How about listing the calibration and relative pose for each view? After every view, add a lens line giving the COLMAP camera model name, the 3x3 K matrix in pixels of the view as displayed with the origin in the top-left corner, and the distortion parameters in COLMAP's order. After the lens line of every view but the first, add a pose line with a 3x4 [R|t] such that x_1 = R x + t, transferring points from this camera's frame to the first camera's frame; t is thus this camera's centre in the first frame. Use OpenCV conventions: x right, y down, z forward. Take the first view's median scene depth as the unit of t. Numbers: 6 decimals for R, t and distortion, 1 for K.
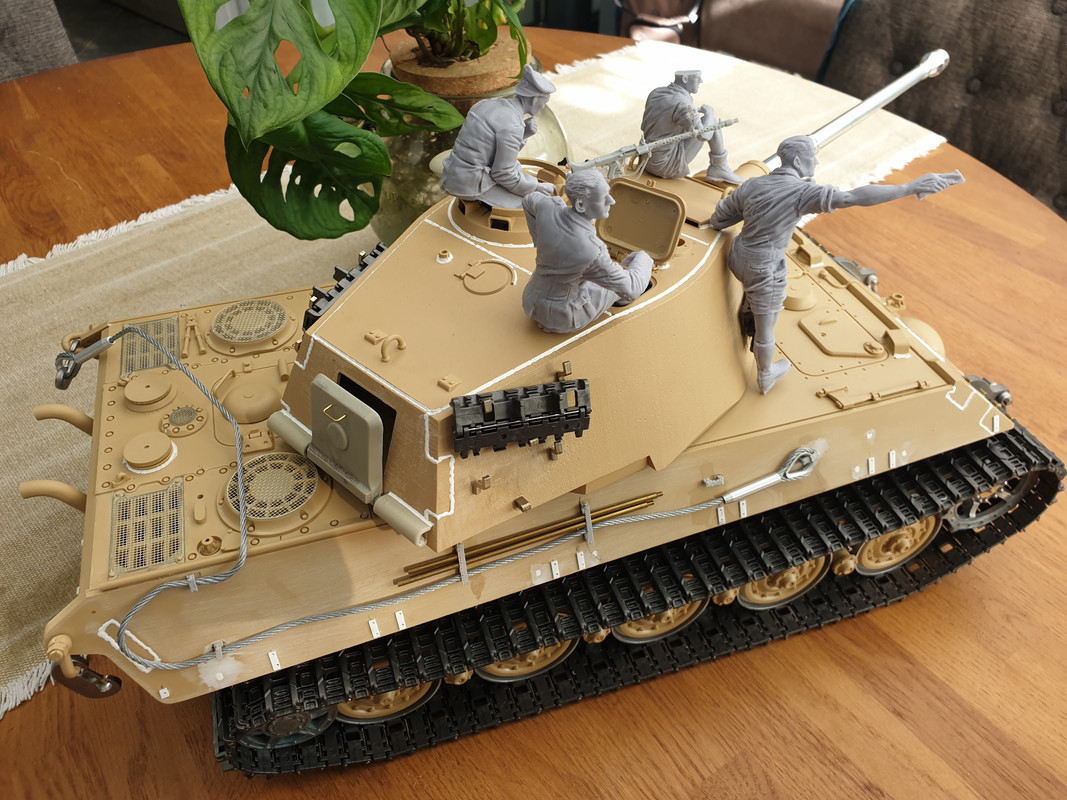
lens RADIAL K [[891.4, 0, 534.1], [0, 891.4, 404.1], [0, 0, 1]] dist [-0.018961, 0.040004]
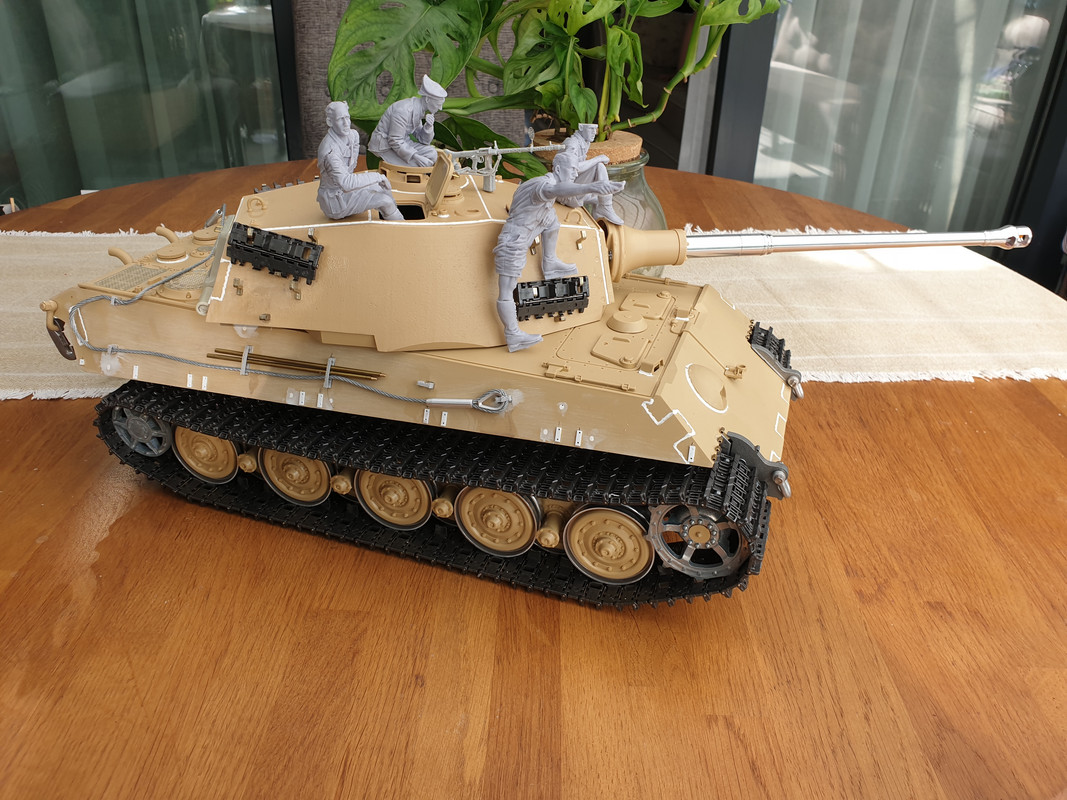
lens RADIAL K [[891.4, 0, 543.8], [0, 891.4, 392.6], [0, 0, 1]] dist [-0.018961, 0.040004]
pose [[0.786844, 0.306095, -0.535893, 0.974656], [-0.427319, 0.896728, -0.115228, 0.162319], [0.445280, 0.319664, 0.836386, 0.001657]]
